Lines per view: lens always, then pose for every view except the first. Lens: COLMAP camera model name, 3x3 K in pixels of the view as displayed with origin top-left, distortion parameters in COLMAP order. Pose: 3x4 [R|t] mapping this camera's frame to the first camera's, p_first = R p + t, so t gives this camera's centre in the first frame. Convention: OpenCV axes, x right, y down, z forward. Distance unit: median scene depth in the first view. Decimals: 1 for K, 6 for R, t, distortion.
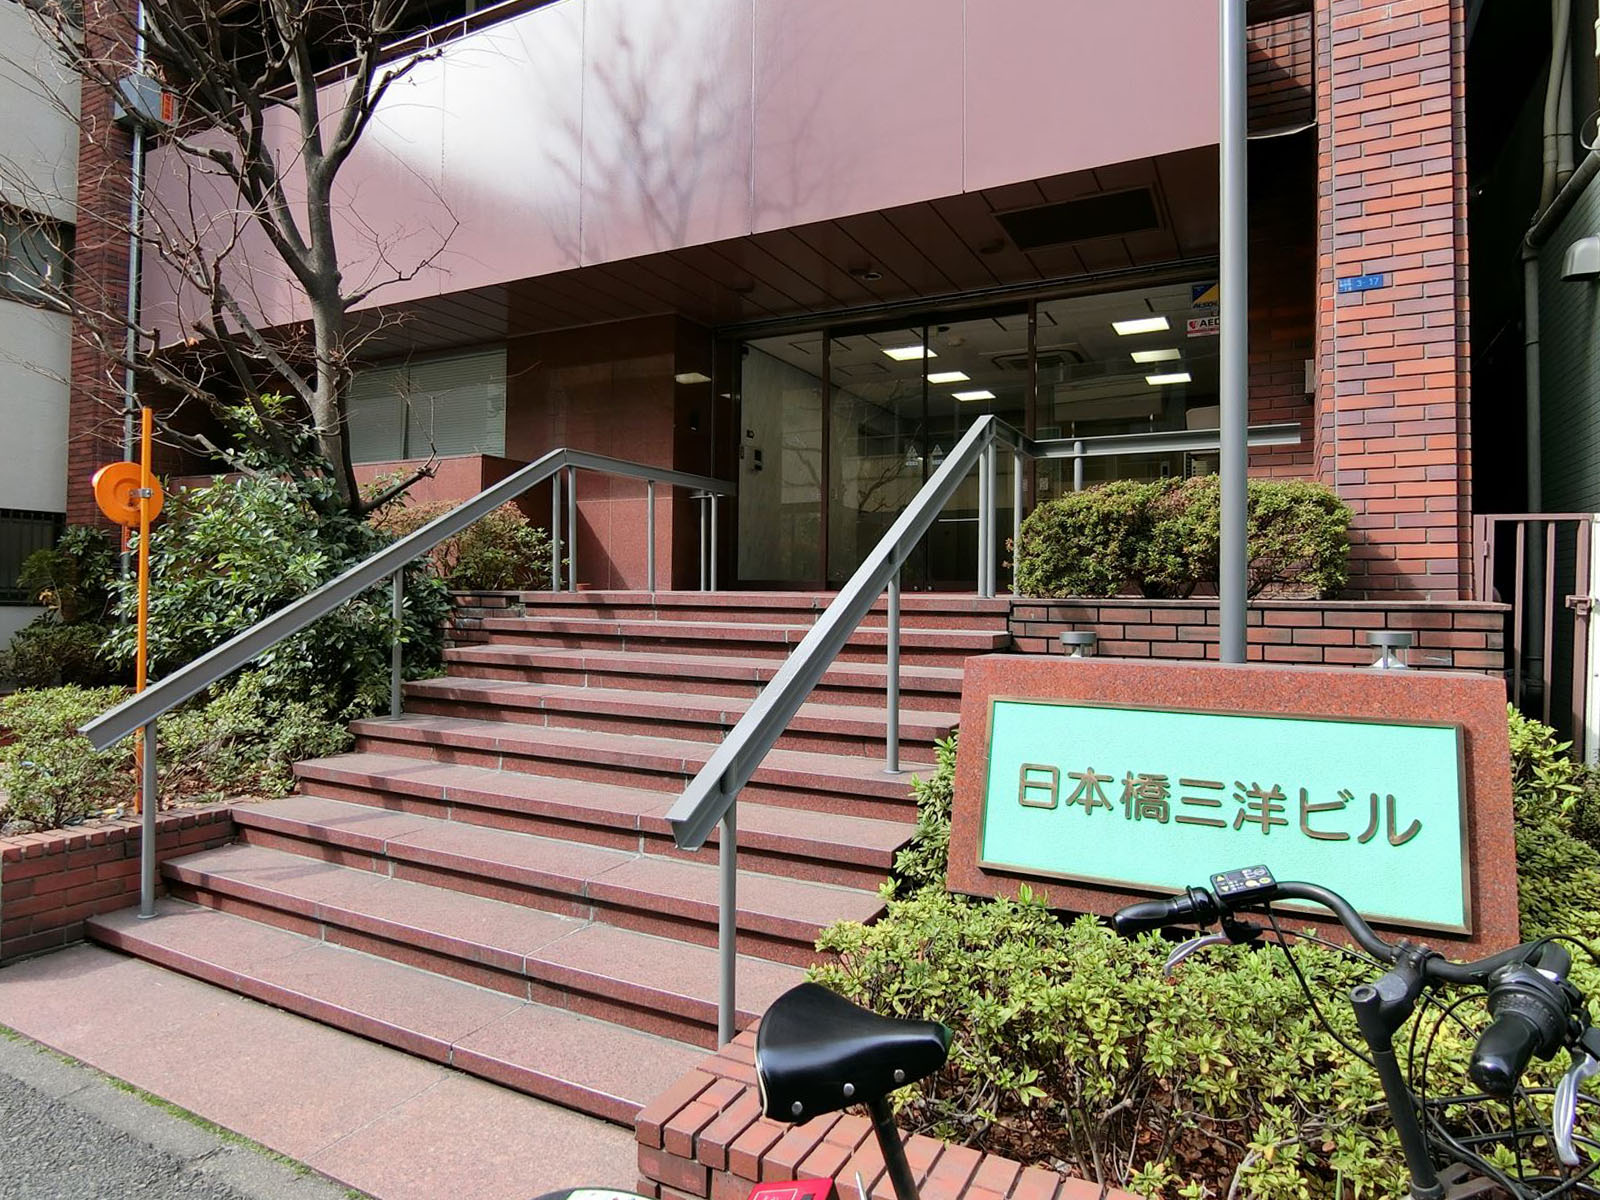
lens RADIAL K [[965.8, 0, 749.3], [0, 965.8, 571.2], [0, 0, 1]] dist [-0.007253, -0.002639]
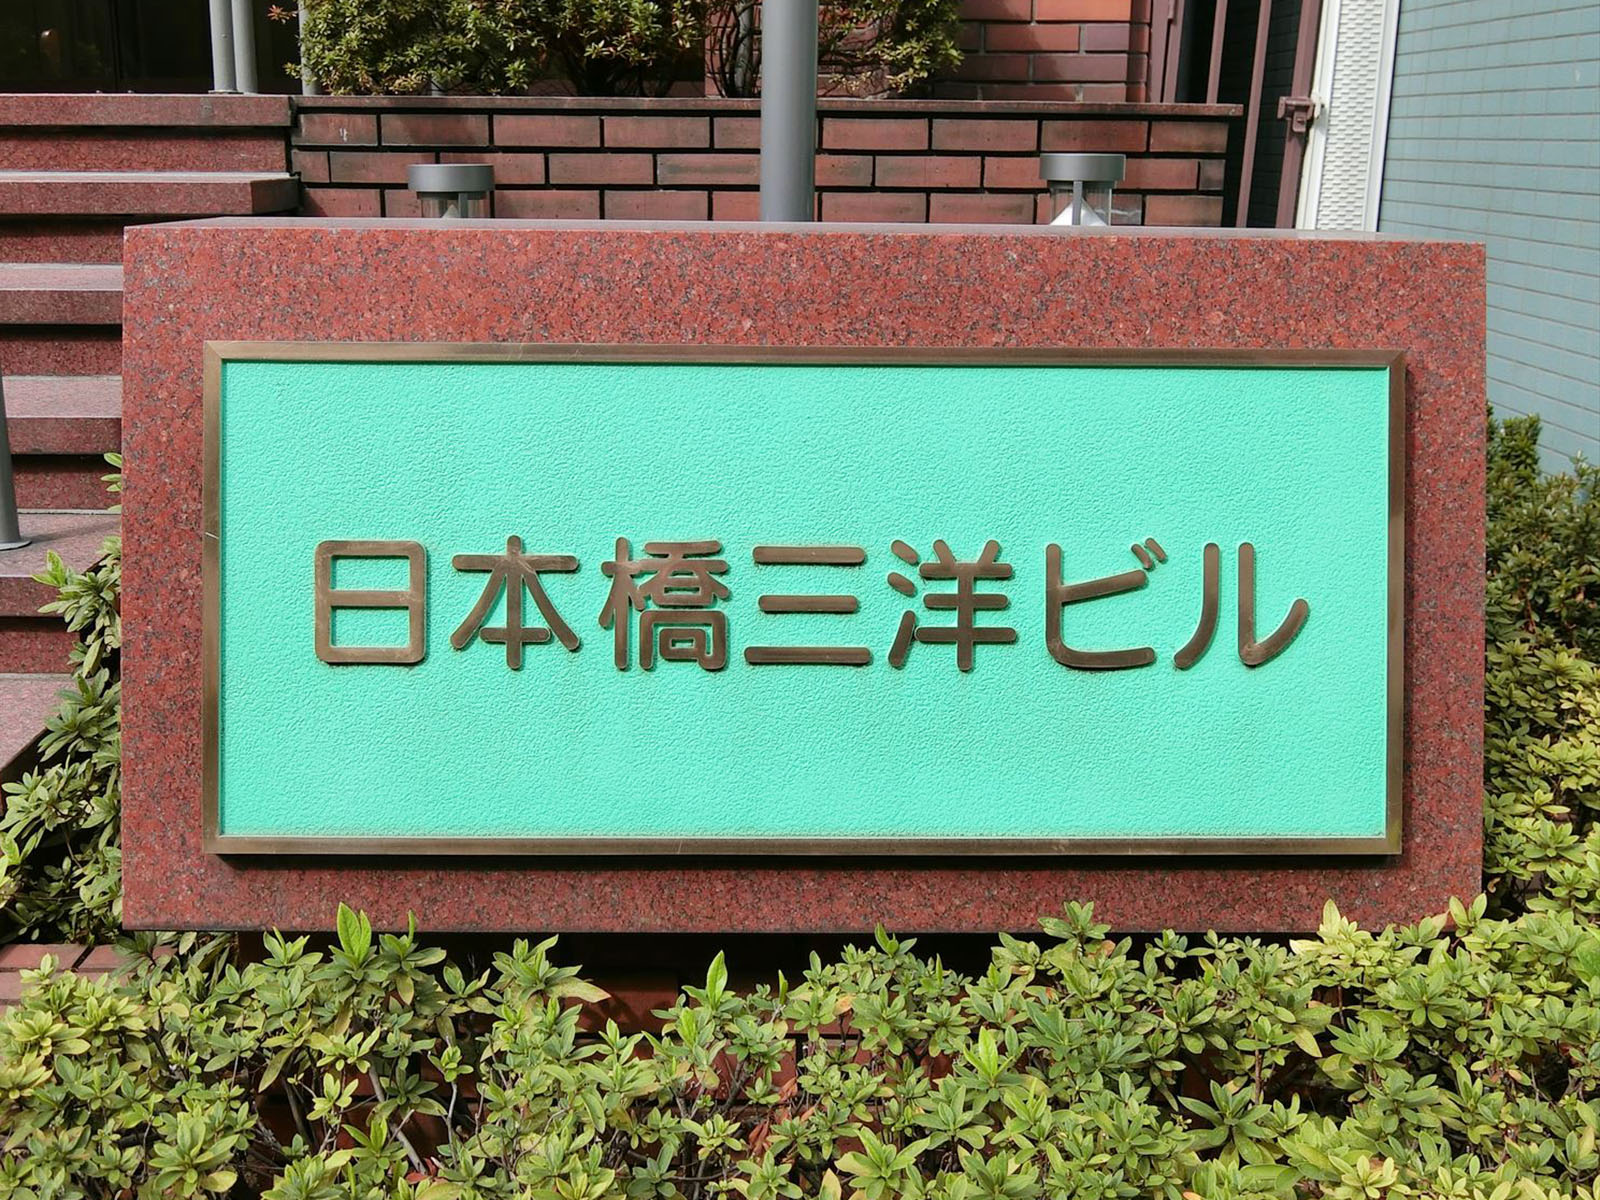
lens RADIAL K [[1610.0, 0, 796.0], [0, 1610.0, 597.8], [0, 0, 1]] dist [-0.040515, 0.000000]
pose [[0.856617, -0.139020, 0.496871, 0.147029], [-0.017243, 0.954765, 0.296863, 0.050378], [-0.515665, -0.262865, 0.815470, 0.461632]]
